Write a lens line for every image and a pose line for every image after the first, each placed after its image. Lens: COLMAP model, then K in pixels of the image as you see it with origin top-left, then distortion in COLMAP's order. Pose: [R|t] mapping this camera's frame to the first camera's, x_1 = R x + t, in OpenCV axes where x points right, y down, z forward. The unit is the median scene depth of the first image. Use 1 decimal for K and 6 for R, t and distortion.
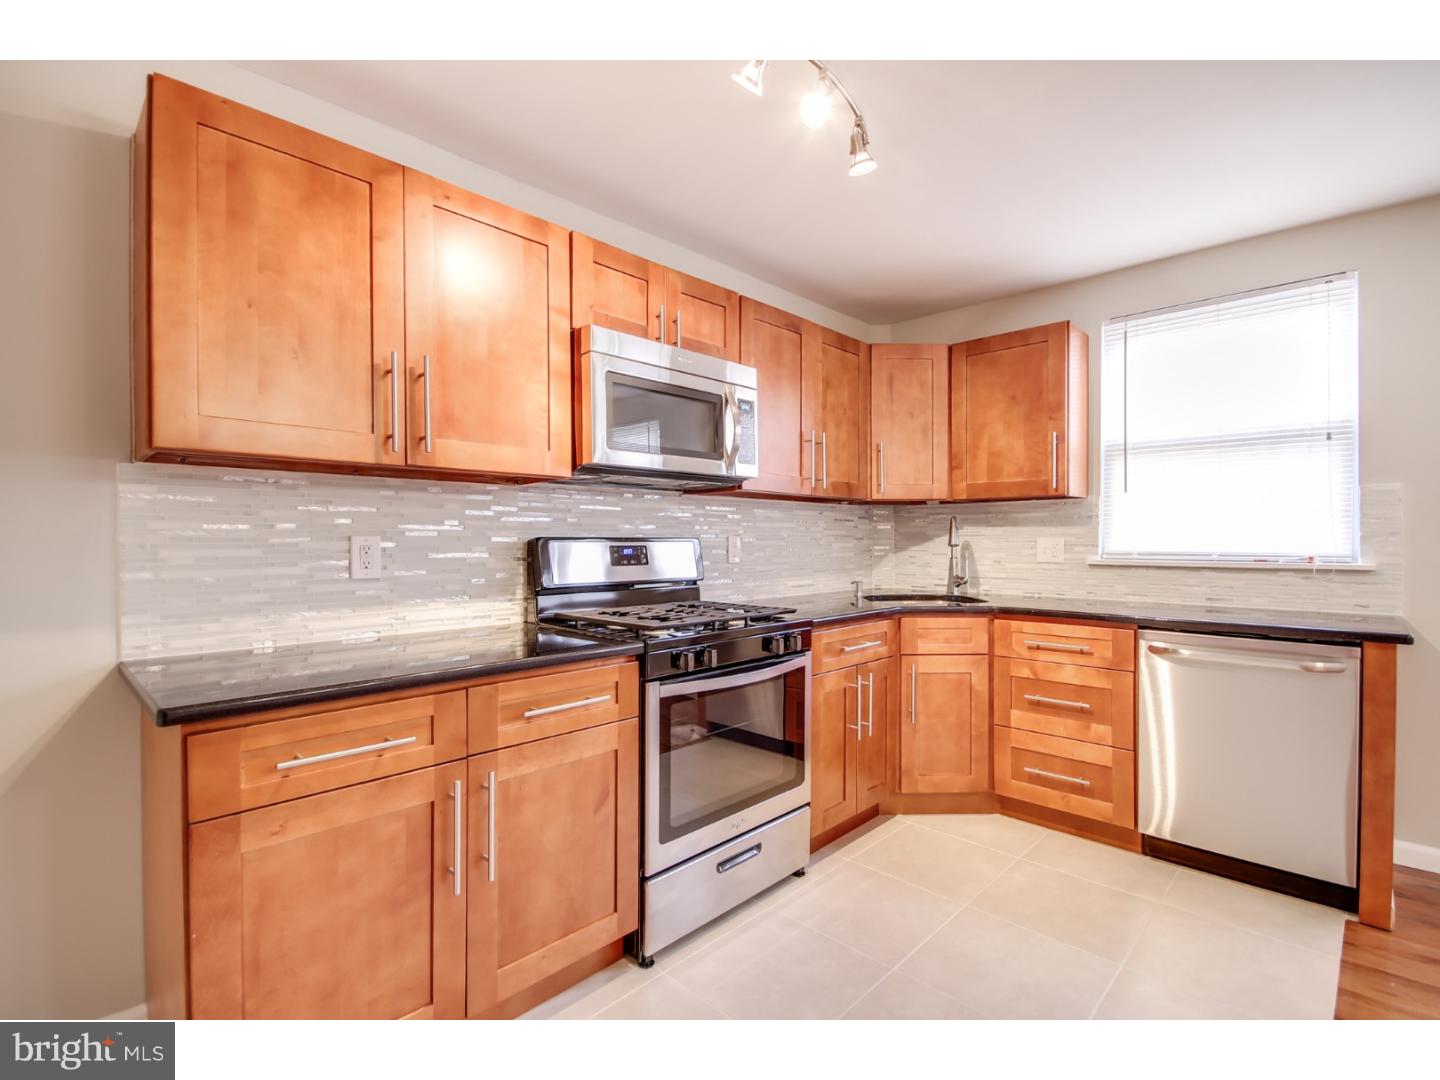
lens RADIAL K [[658.6, 0, 750.8], [0, 658.6, 543.6], [0, 0, 1]] dist [0.000467, 0.000006]
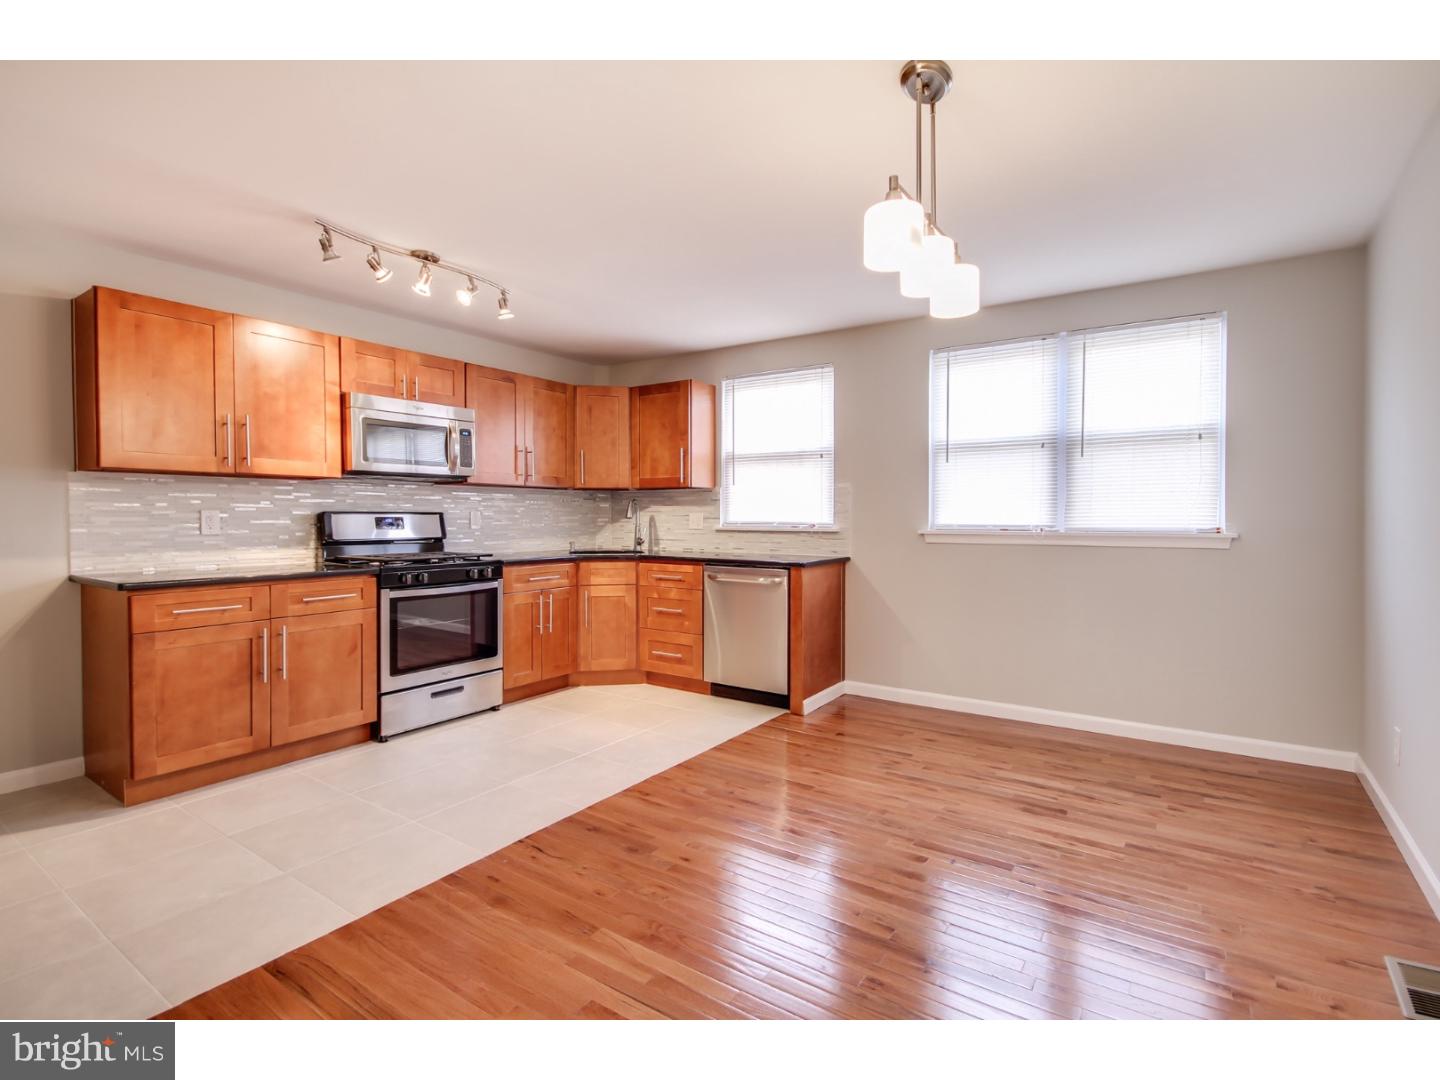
lens RADIAL K [[637.4, 0, 725.9], [0, 637.4, 526.9], [0, 0, 1]] dist [0.002920, 0.000449]
pose [[0.984555, -0.000606, 0.175072, 0.314887], [-0.001376, 0.999936, 0.011197, 0.007939], [-0.175068, -0.011265, 0.984492, -0.612214]]
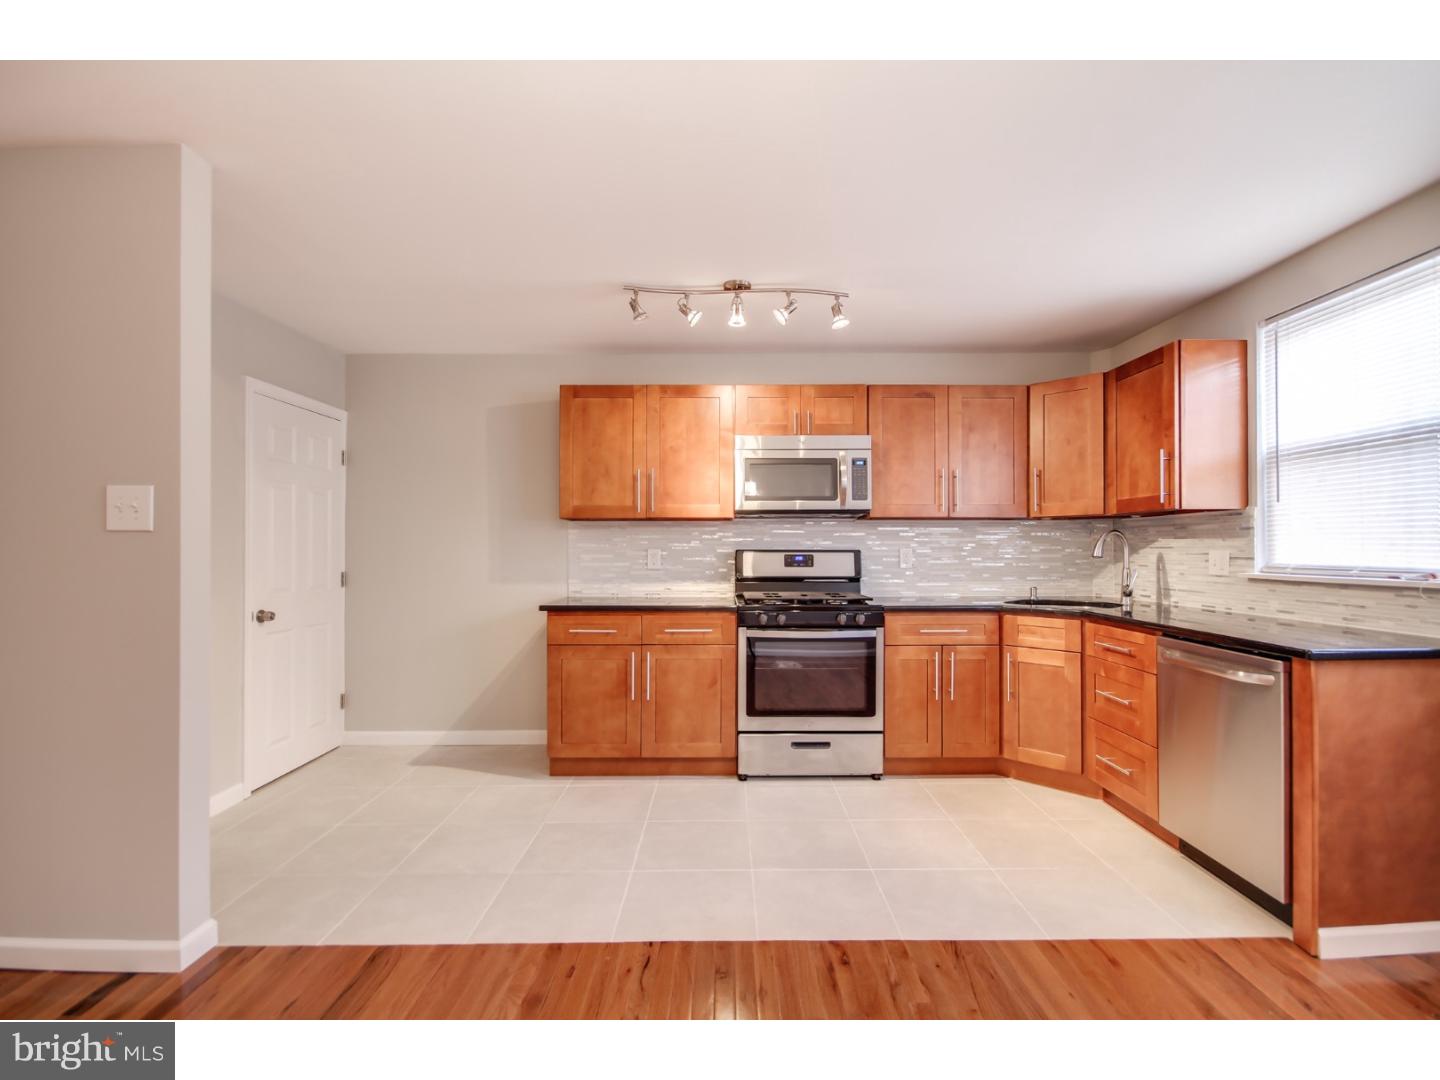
lens RADIAL K [[665.1, 0, 784.3], [0, 665.1, 544.5], [0, 0, 1]] dist [-0.000755, -0.000964]
pose [[0.732453, -0.002883, -0.680812, 0.795298], [-0.005432, 0.999934, -0.010079, -0.004685], [0.680796, 0.011081, 0.732389, -0.197157]]
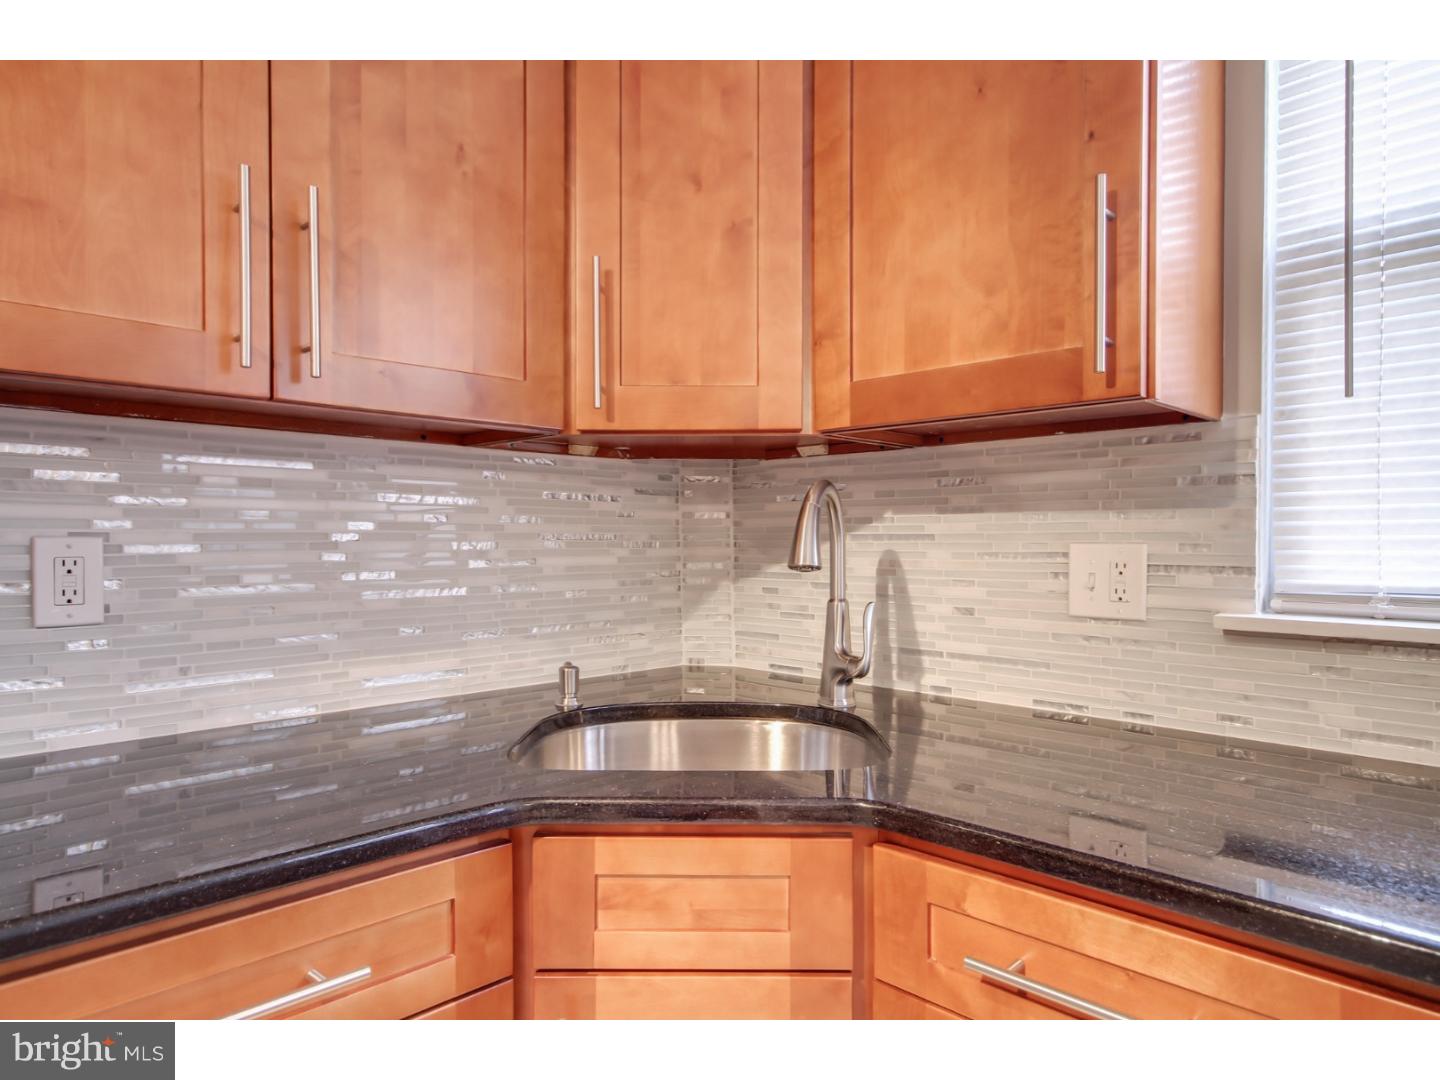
lens RADIAL K [[896.1, 0, 702.1], [0, 896.1, 536.1], [0, 0, 1]] dist [-0.123771, 0.174562]
pose [[0.998586, 0.002619, -0.053094, 0.327442], [-0.003190, 0.999938, -0.010684, -0.009331], [0.053062, 0.010838, 0.998532, 0.649820]]
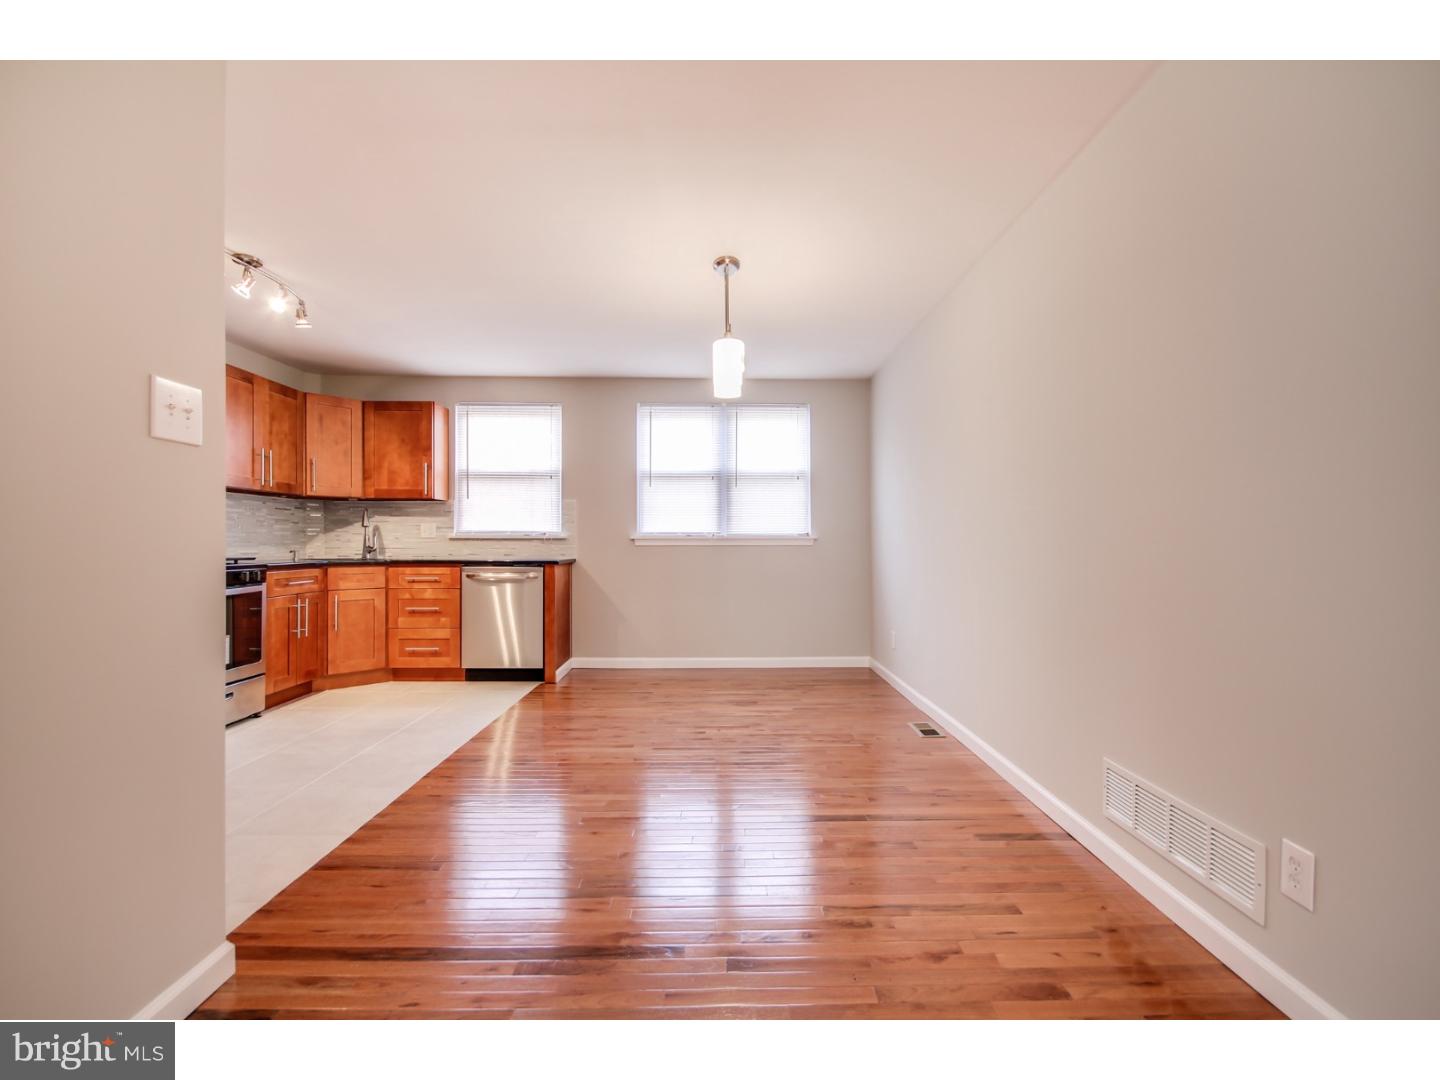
lens RADIAL K [[612.7, 0, 683.4], [0, 612.7, 540.7], [0, 0, 1]] dist [0.015763, 0.000014]
pose [[0.738771, 0.001904, 0.673953, -0.156778], [0.002408, 0.999982, -0.005465, 0.056595], [-0.673952, 0.005660, 0.738754, -0.754186]]
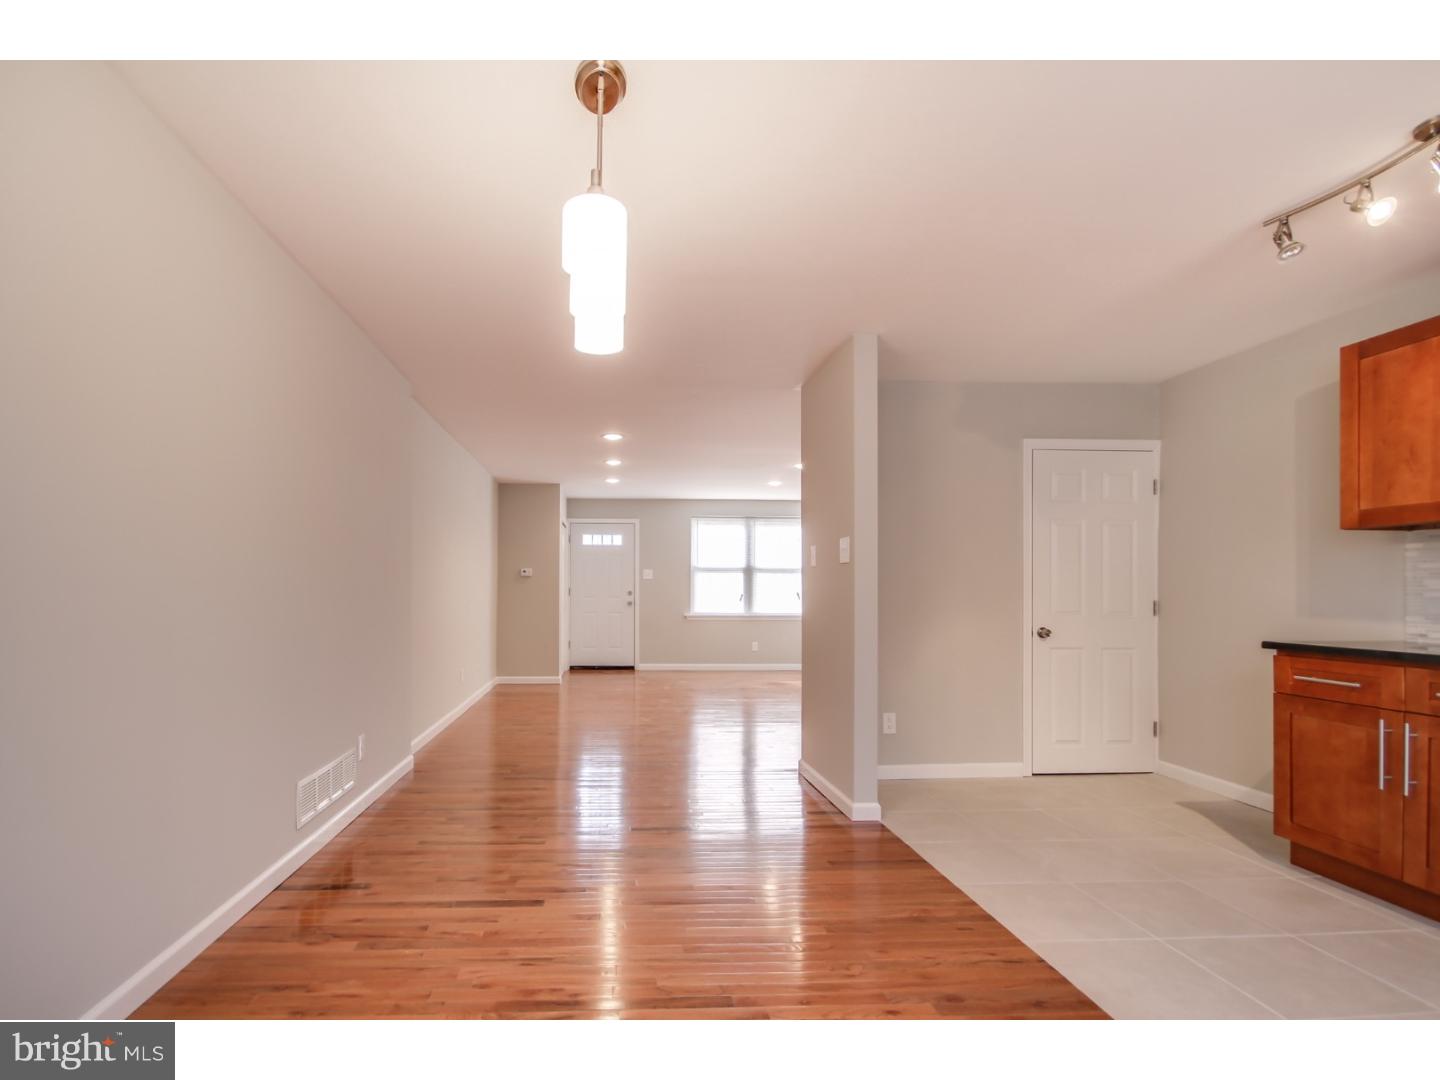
lens RADIAL K [[743.3, 0, 592.6], [0, 743.3, 585.9], [0, 0, 1]] dist [0.002177, -0.006472]
pose [[-0.715305, -0.007812, -0.698769, 1.101047], [-0.008003, 0.999964, -0.002987, 0.026083], [0.698767, 0.003455, -0.715341, 0.467862]]
